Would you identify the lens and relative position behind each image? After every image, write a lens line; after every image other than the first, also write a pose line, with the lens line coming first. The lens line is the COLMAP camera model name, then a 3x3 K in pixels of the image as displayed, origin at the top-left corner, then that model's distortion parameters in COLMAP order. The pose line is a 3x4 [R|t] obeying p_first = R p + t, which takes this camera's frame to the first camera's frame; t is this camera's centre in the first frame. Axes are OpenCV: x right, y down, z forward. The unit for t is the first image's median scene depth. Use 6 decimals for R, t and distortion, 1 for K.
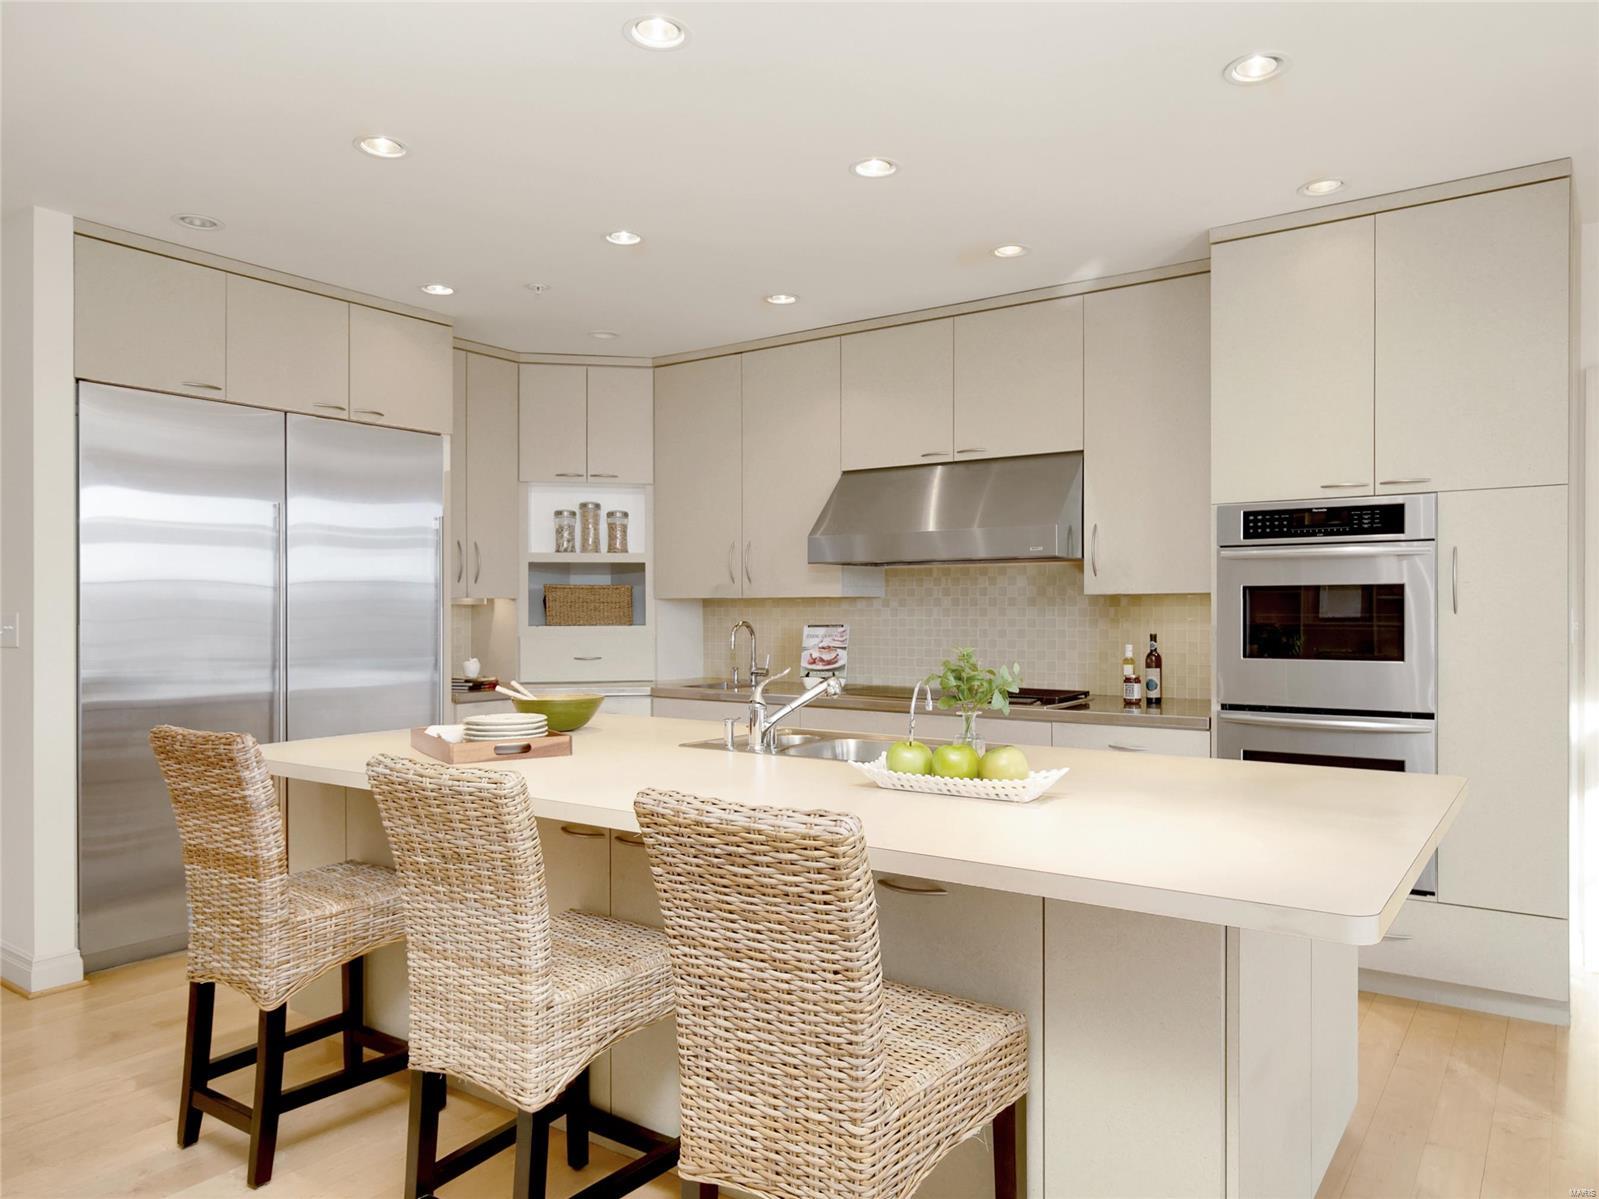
lens RADIAL K [[1109.6, 0, 801.6], [0, 1109.6, 599.3], [0, 0, 1]] dist [0.023538, -0.000836]
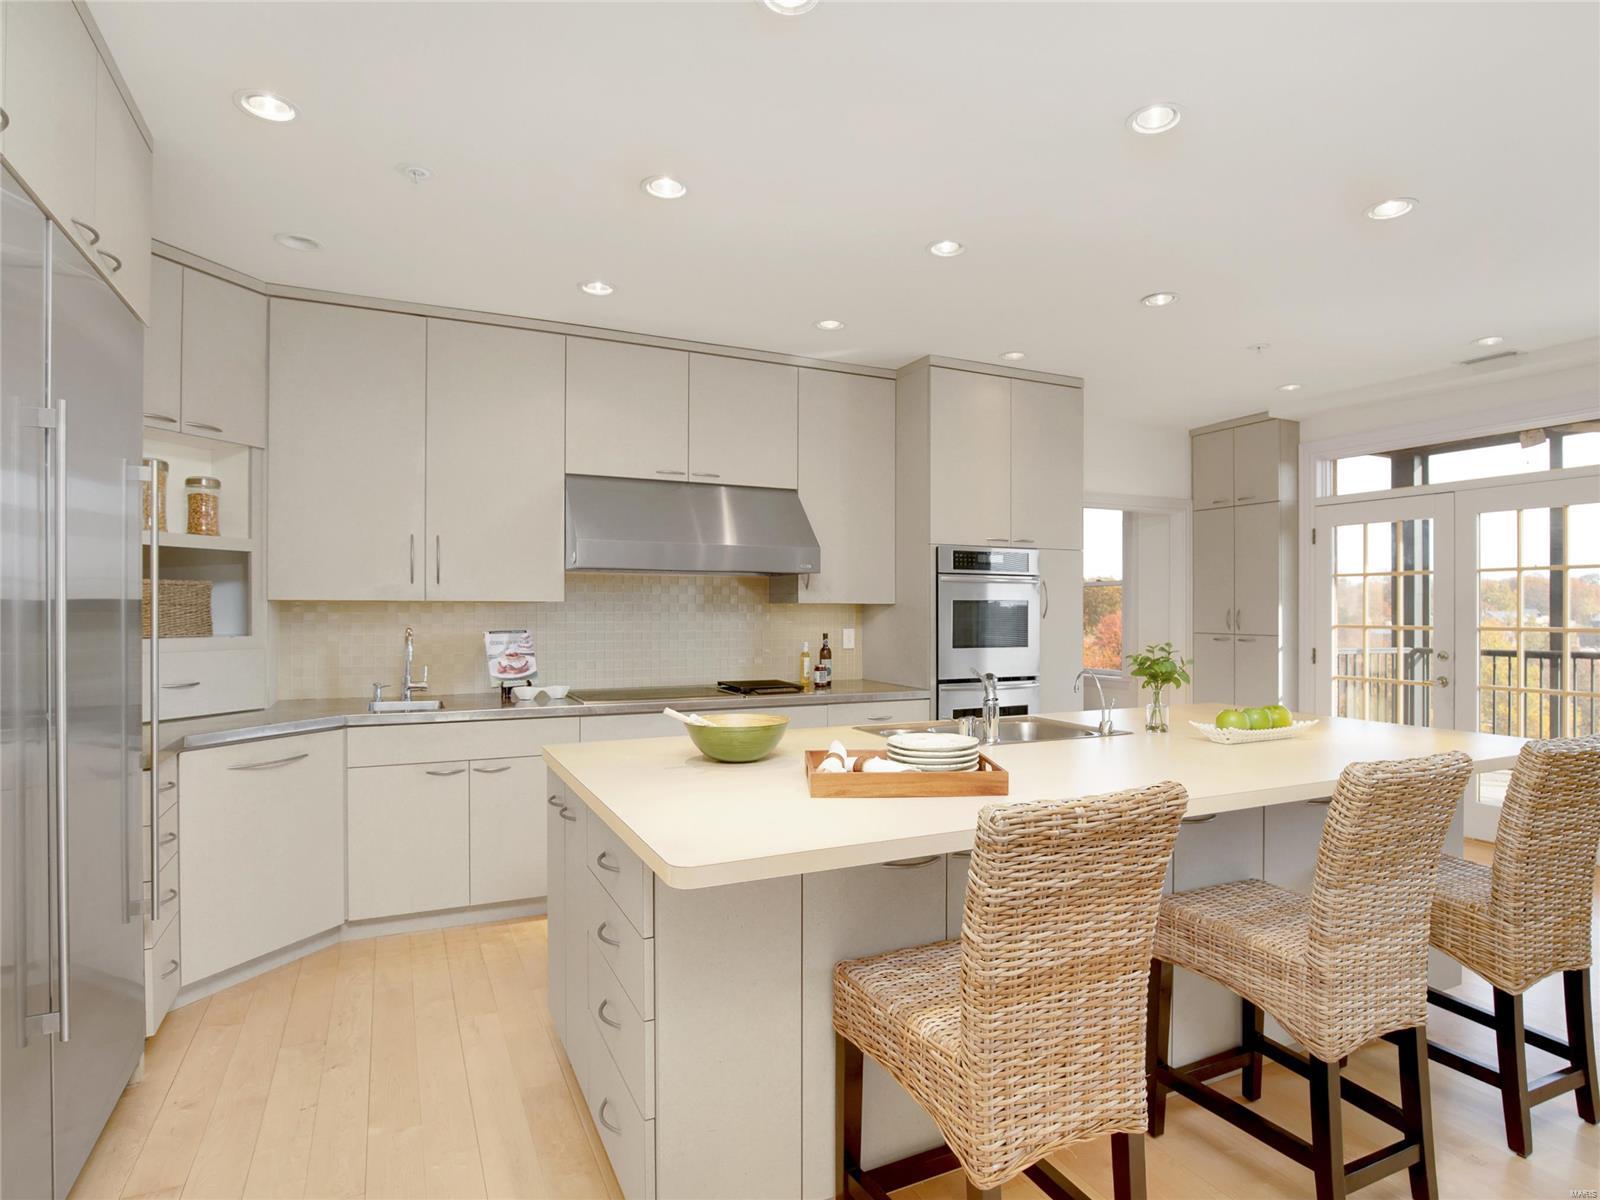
lens RADIAL K [[886.7, 0, 800.3], [0, 886.7, 606.3], [0, 0, 1]] dist [-0.026889, 0.004772]
pose [[0.485759, 0.006039, 0.874072, -0.566603], [-0.012508, 0.999922, 0.000042, -0.000991], [-0.874003, -0.010953, 0.485797, 0.457174]]
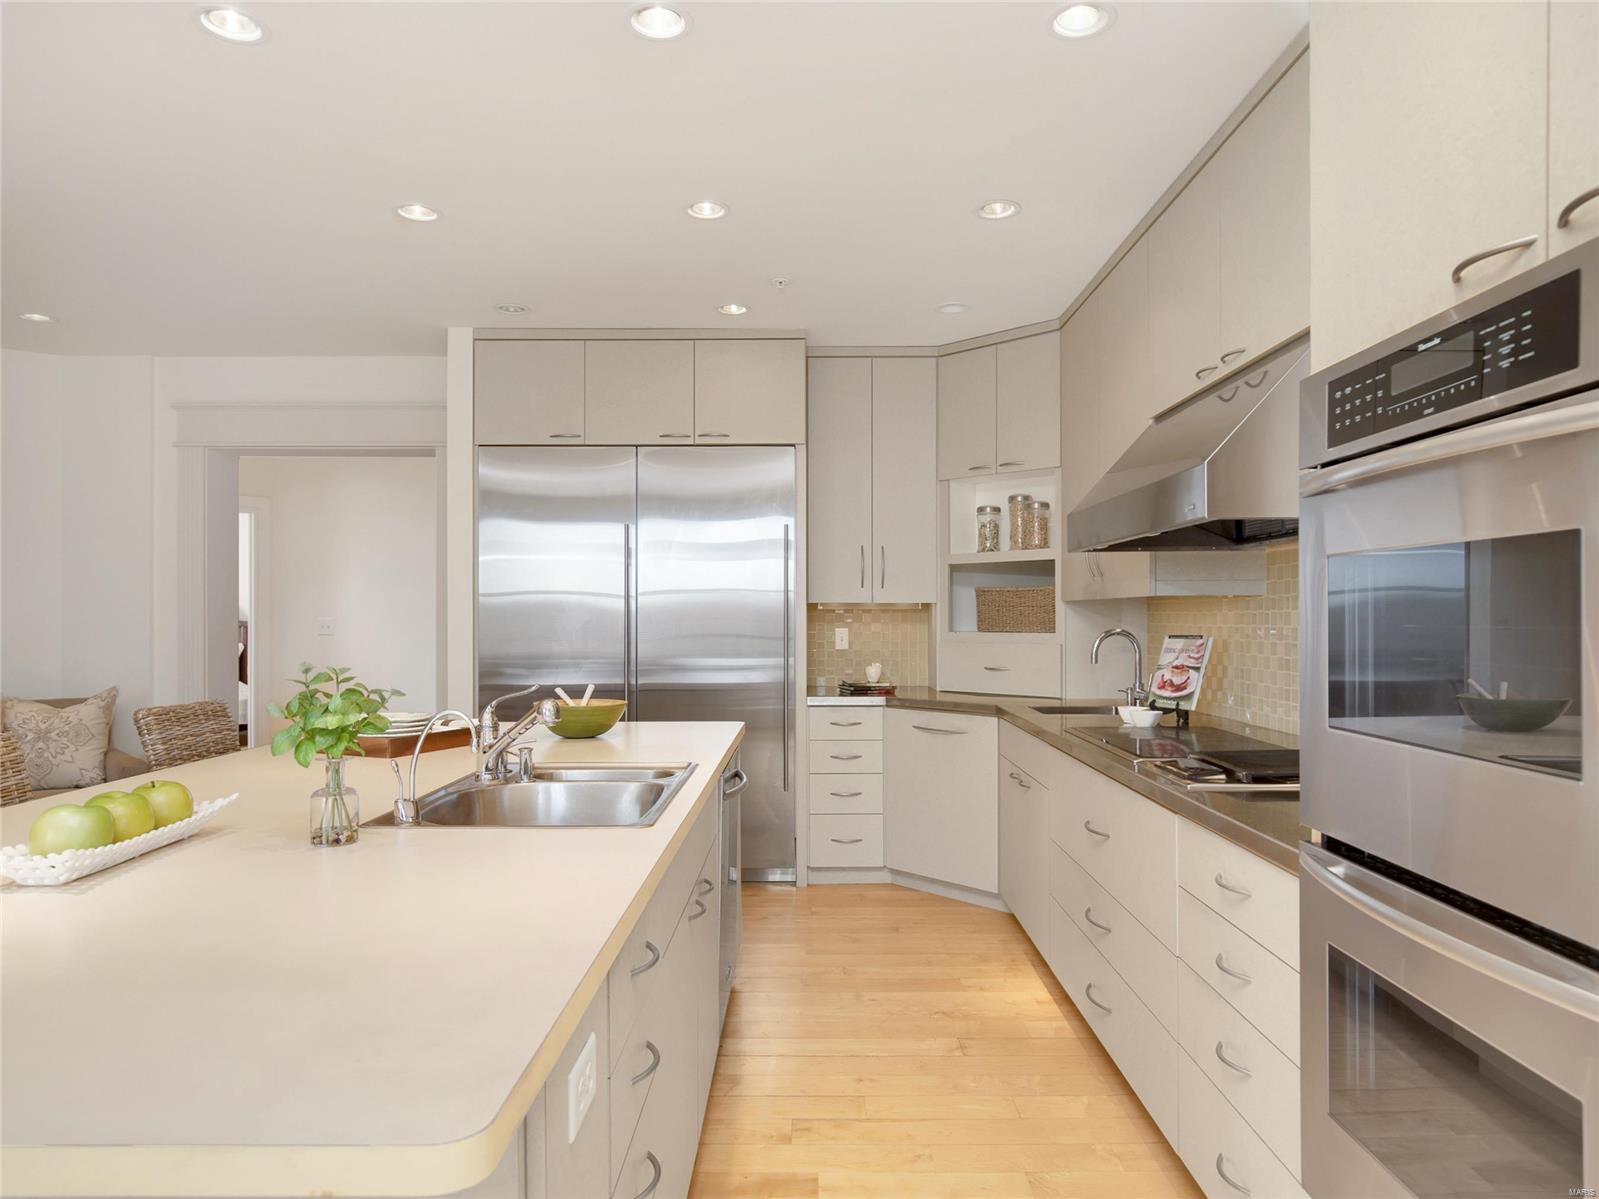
lens RADIAL K [[999.7, 0, 803.9], [0, 999.7, 612.7], [0, 0, 1]] dist [-0.010607, -0.004593]
pose [[0.600097, -0.003953, -0.799918, 0.428074], [0.012852, 0.999906, 0.004700, 0.002571], [0.799824, -0.013102, 0.600091, 0.457084]]
